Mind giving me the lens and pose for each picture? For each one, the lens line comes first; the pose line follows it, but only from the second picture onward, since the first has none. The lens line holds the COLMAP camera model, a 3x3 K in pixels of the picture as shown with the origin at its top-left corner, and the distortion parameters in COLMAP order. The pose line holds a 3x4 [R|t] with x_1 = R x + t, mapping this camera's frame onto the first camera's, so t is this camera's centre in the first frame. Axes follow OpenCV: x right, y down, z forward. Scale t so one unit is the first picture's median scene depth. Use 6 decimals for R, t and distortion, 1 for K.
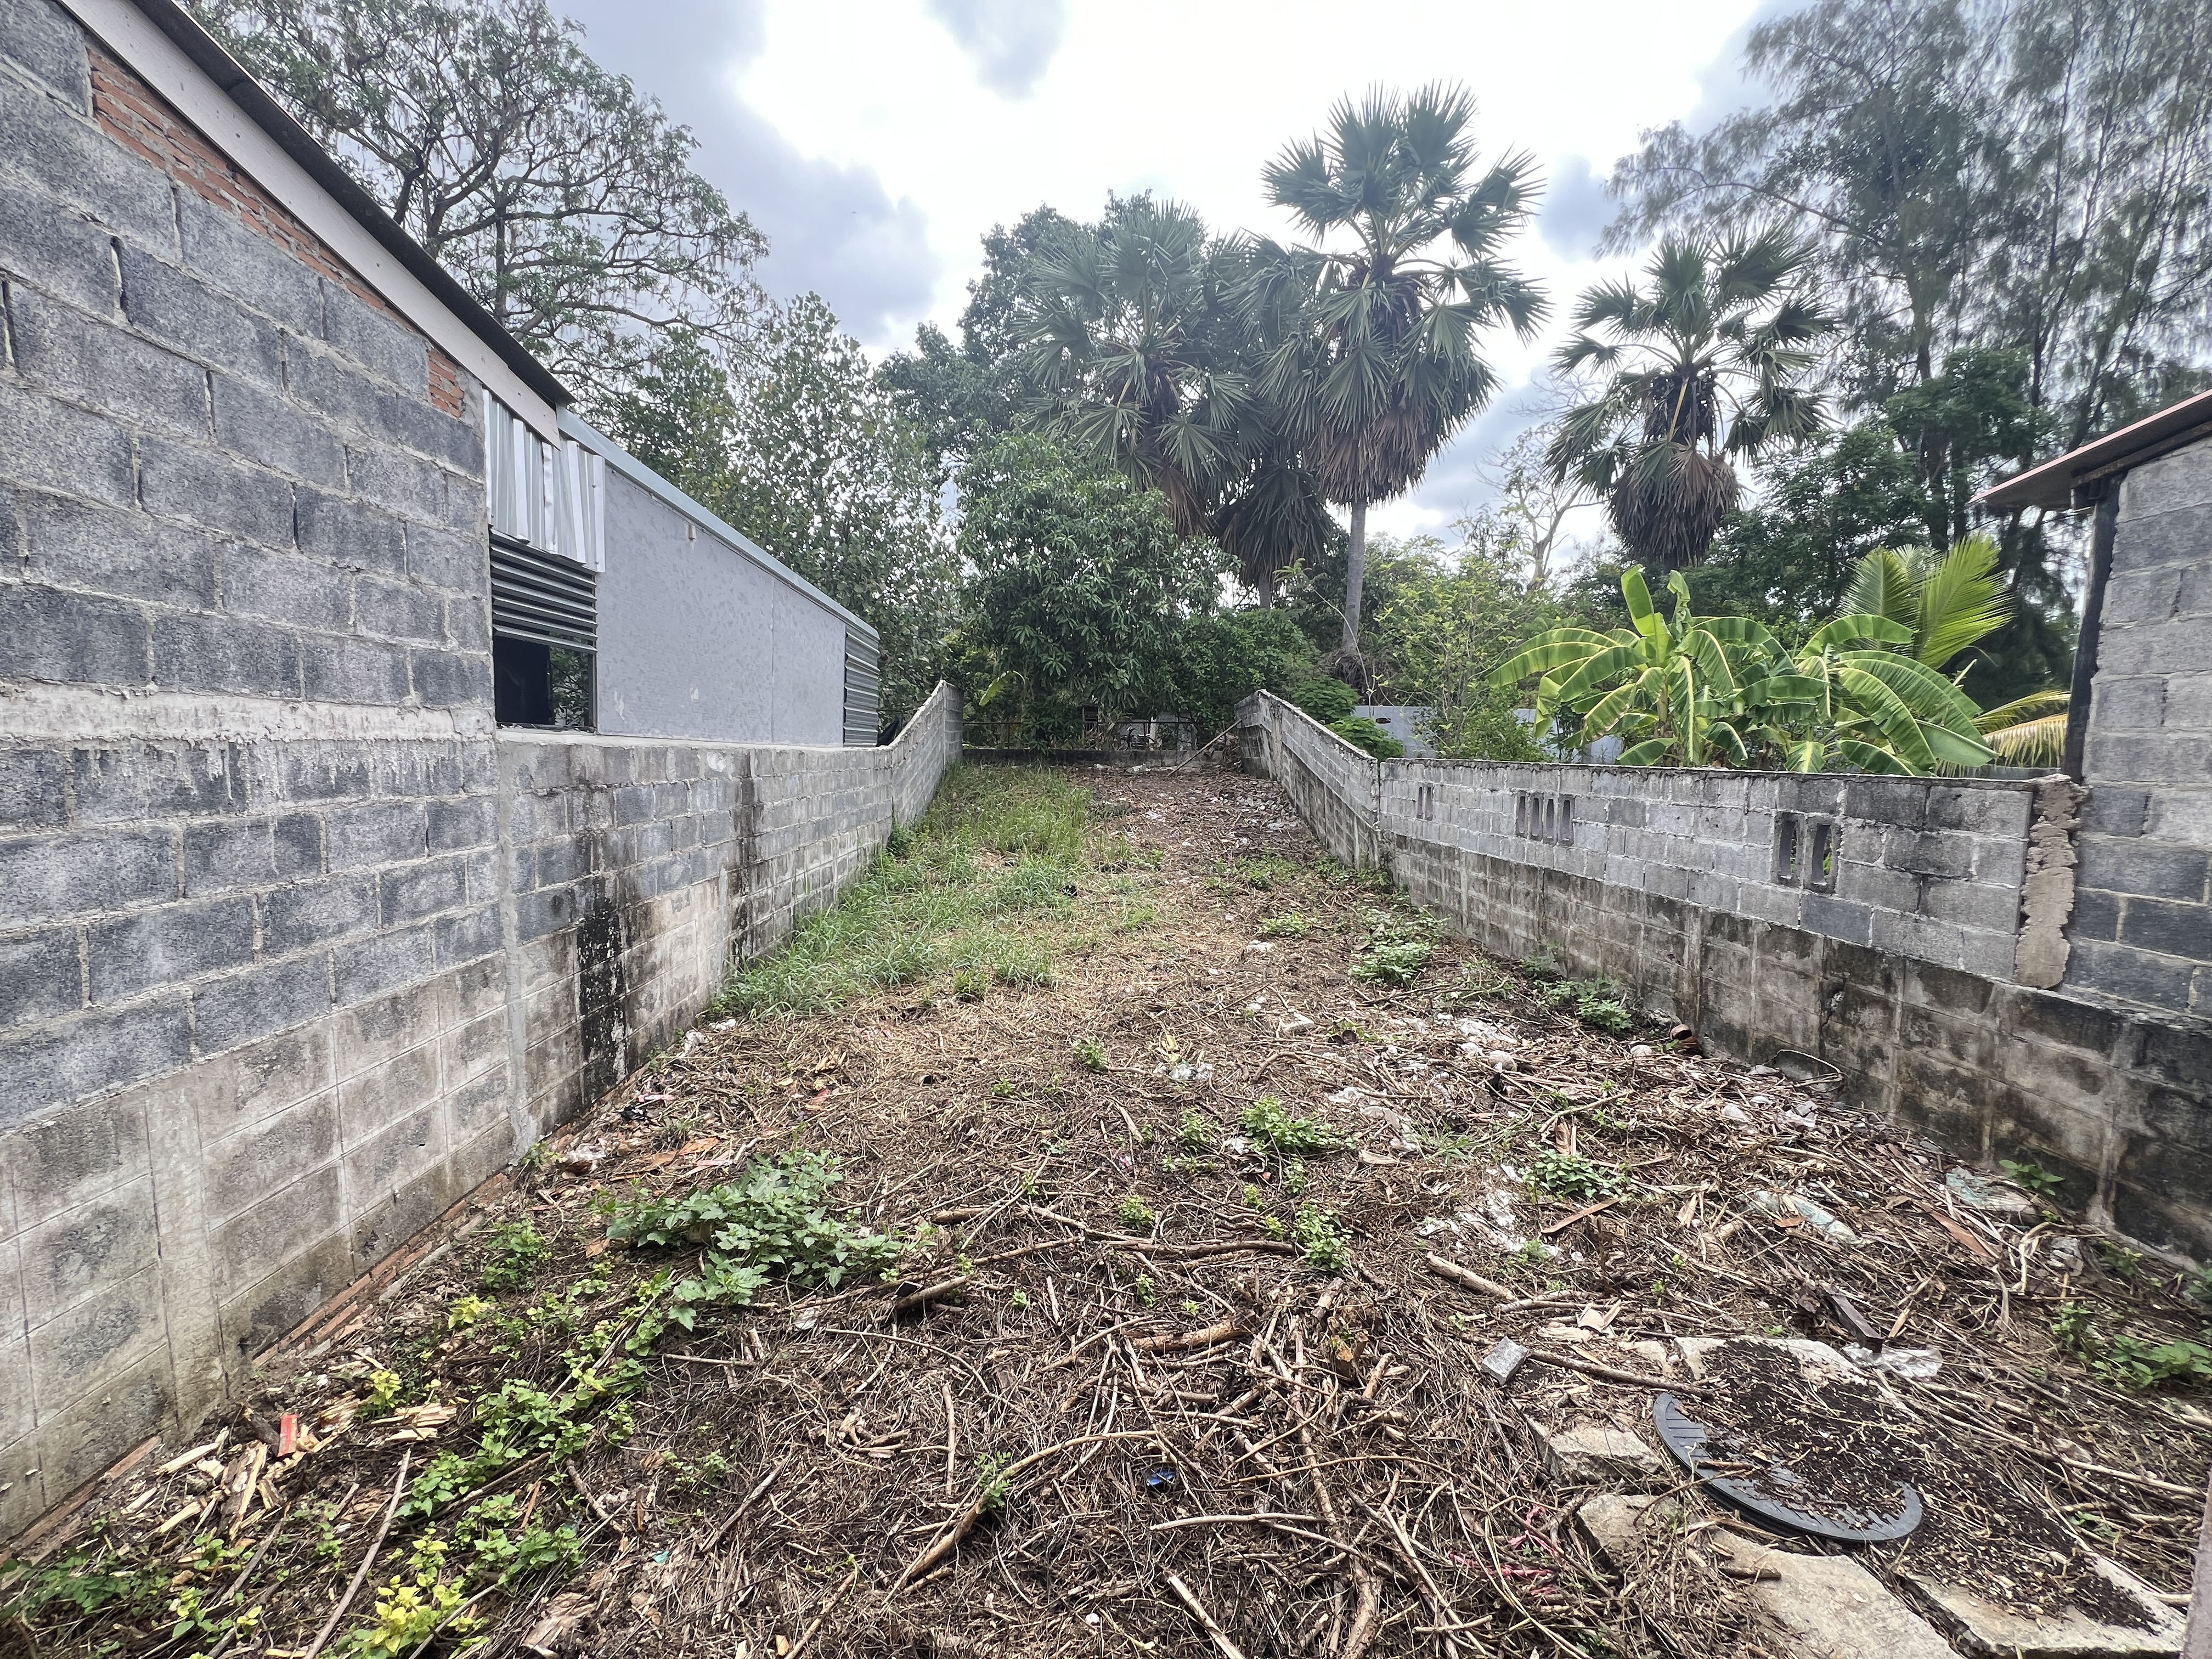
lens RADIAL K [[880.3, 0, 1098.5], [0, 880.3, 819.6], [0, 0, 1]] dist [-0.002702, 0.000275]
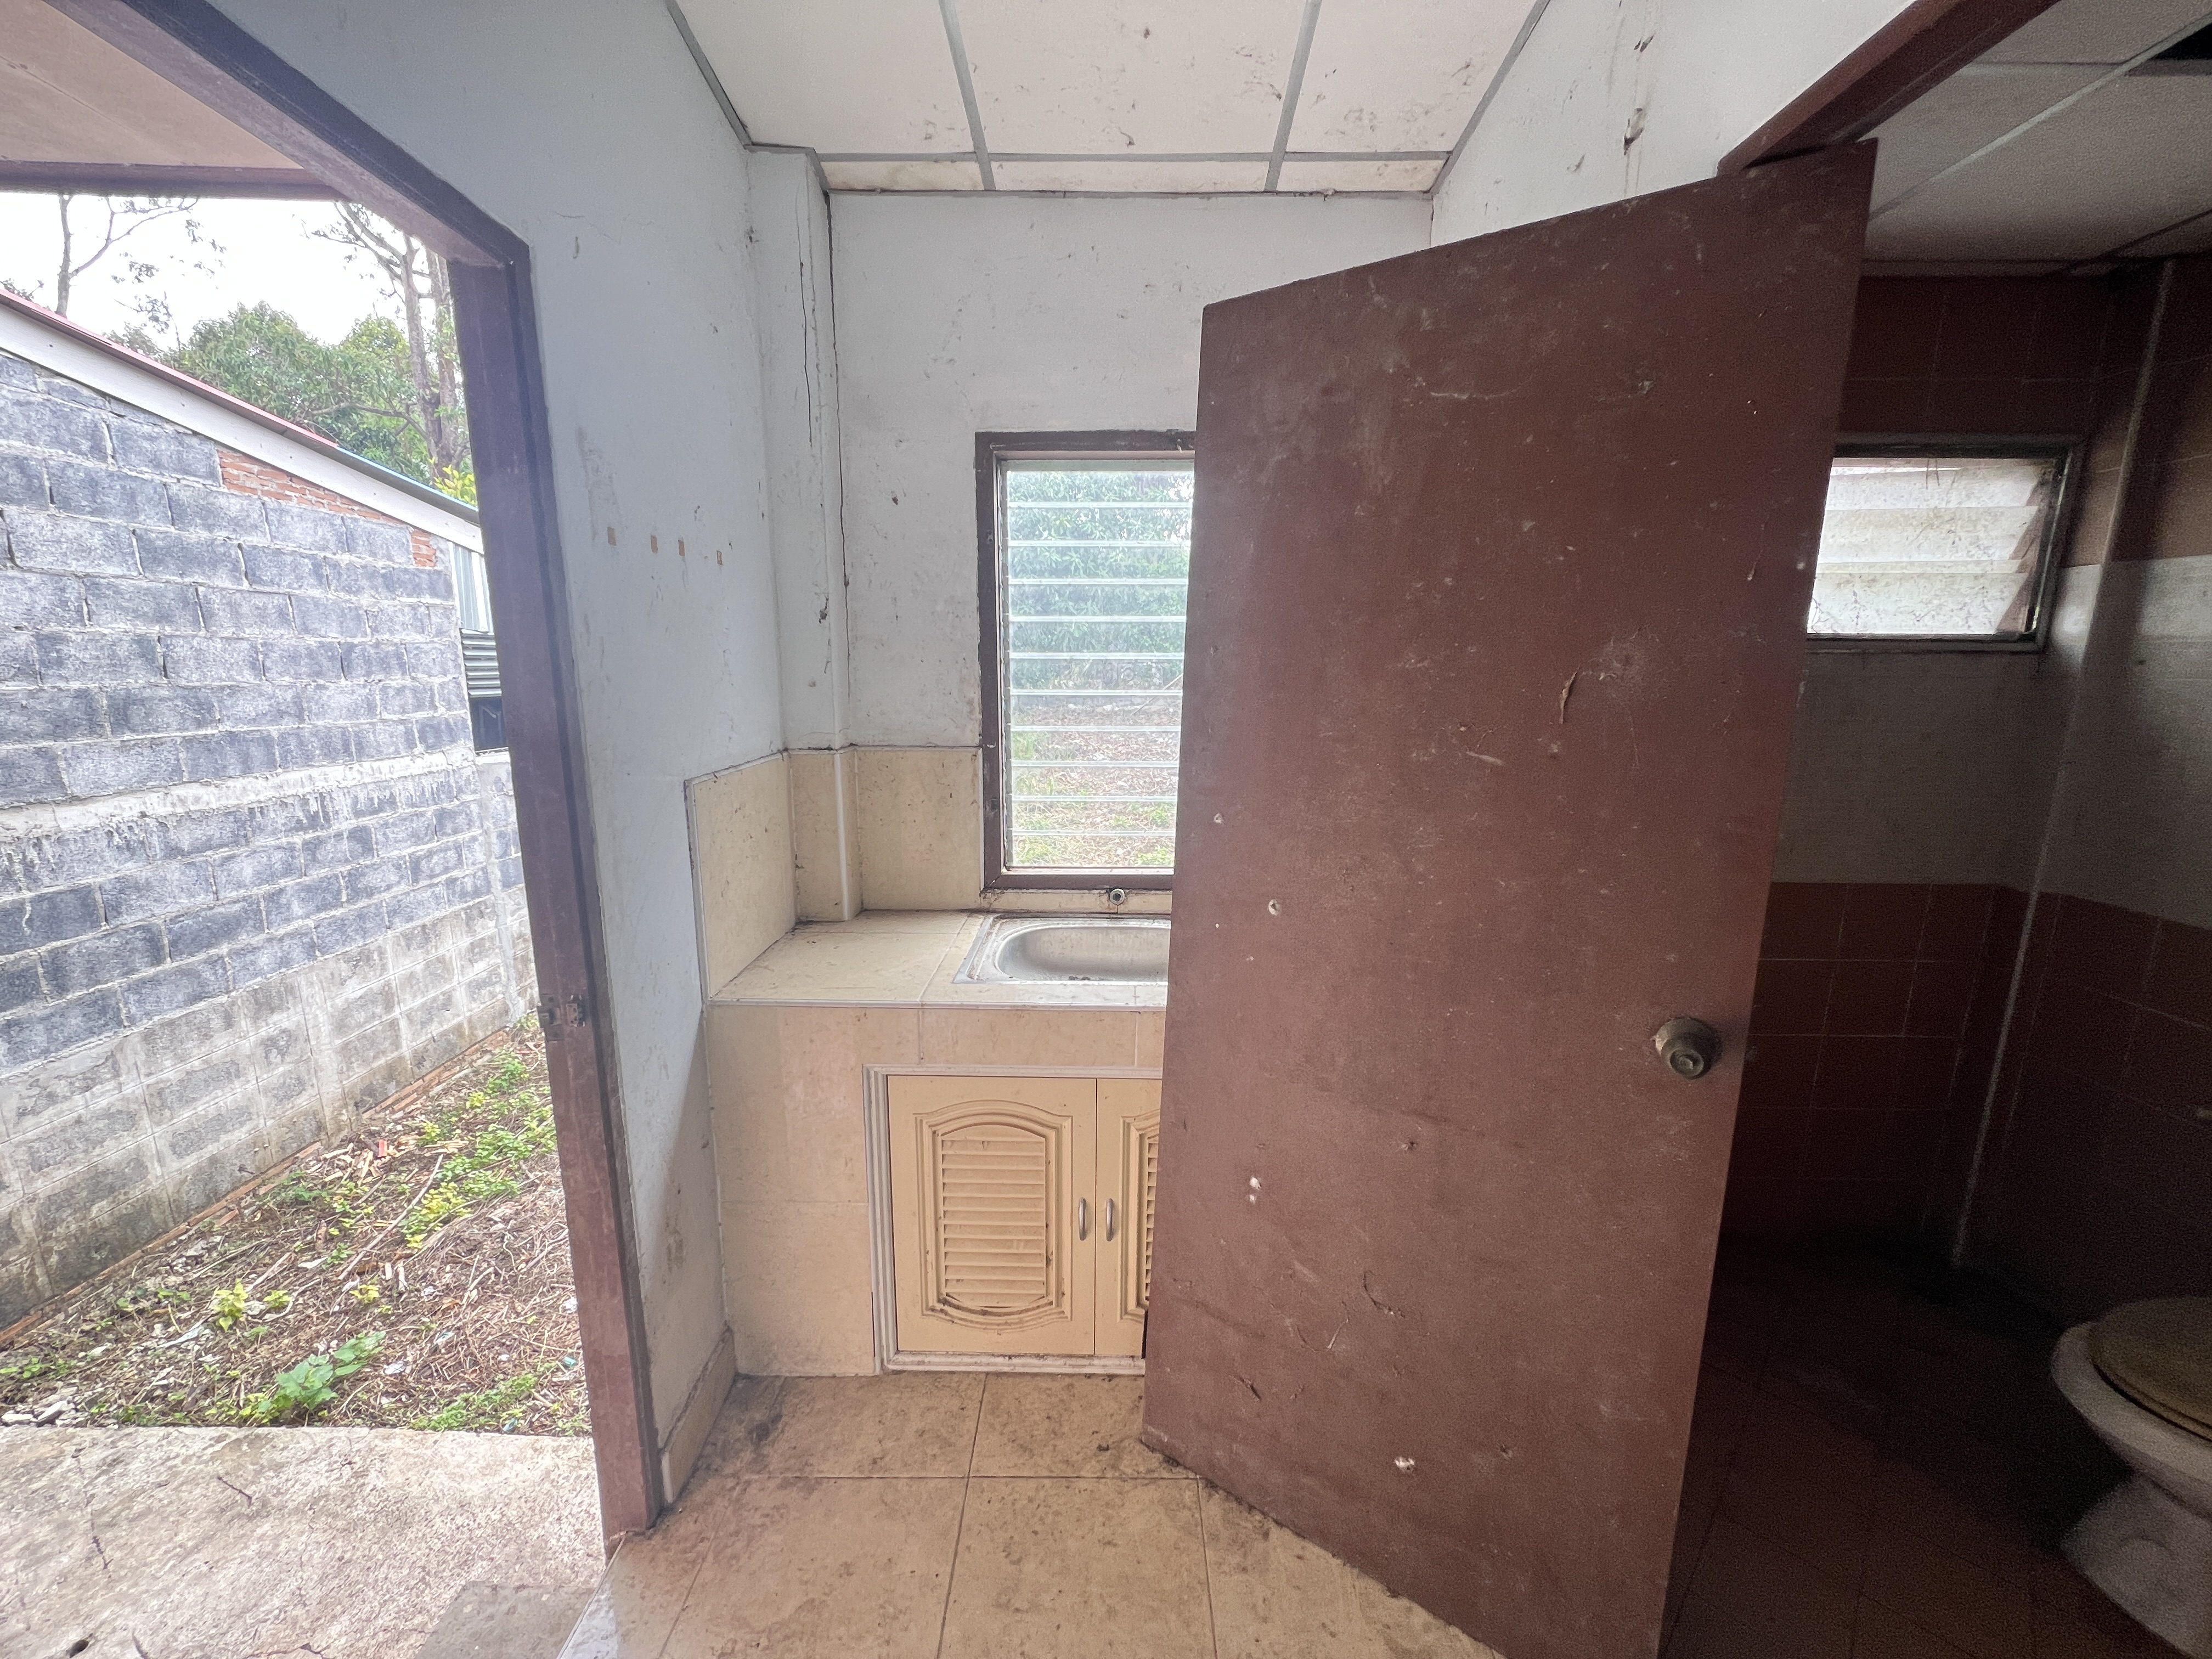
lens RADIAL K [[880.3, 0, 1094.9], [0, 880.3, 825.3], [0, 0, 1]] dist [-0.002702, 0.000275]
pose [[0.998419, -0.006171, -0.055863, 0.488377], [0.011624, 0.995136, 0.097822, -0.116613], [0.054988, -0.098317, 0.993635, -0.496058]]
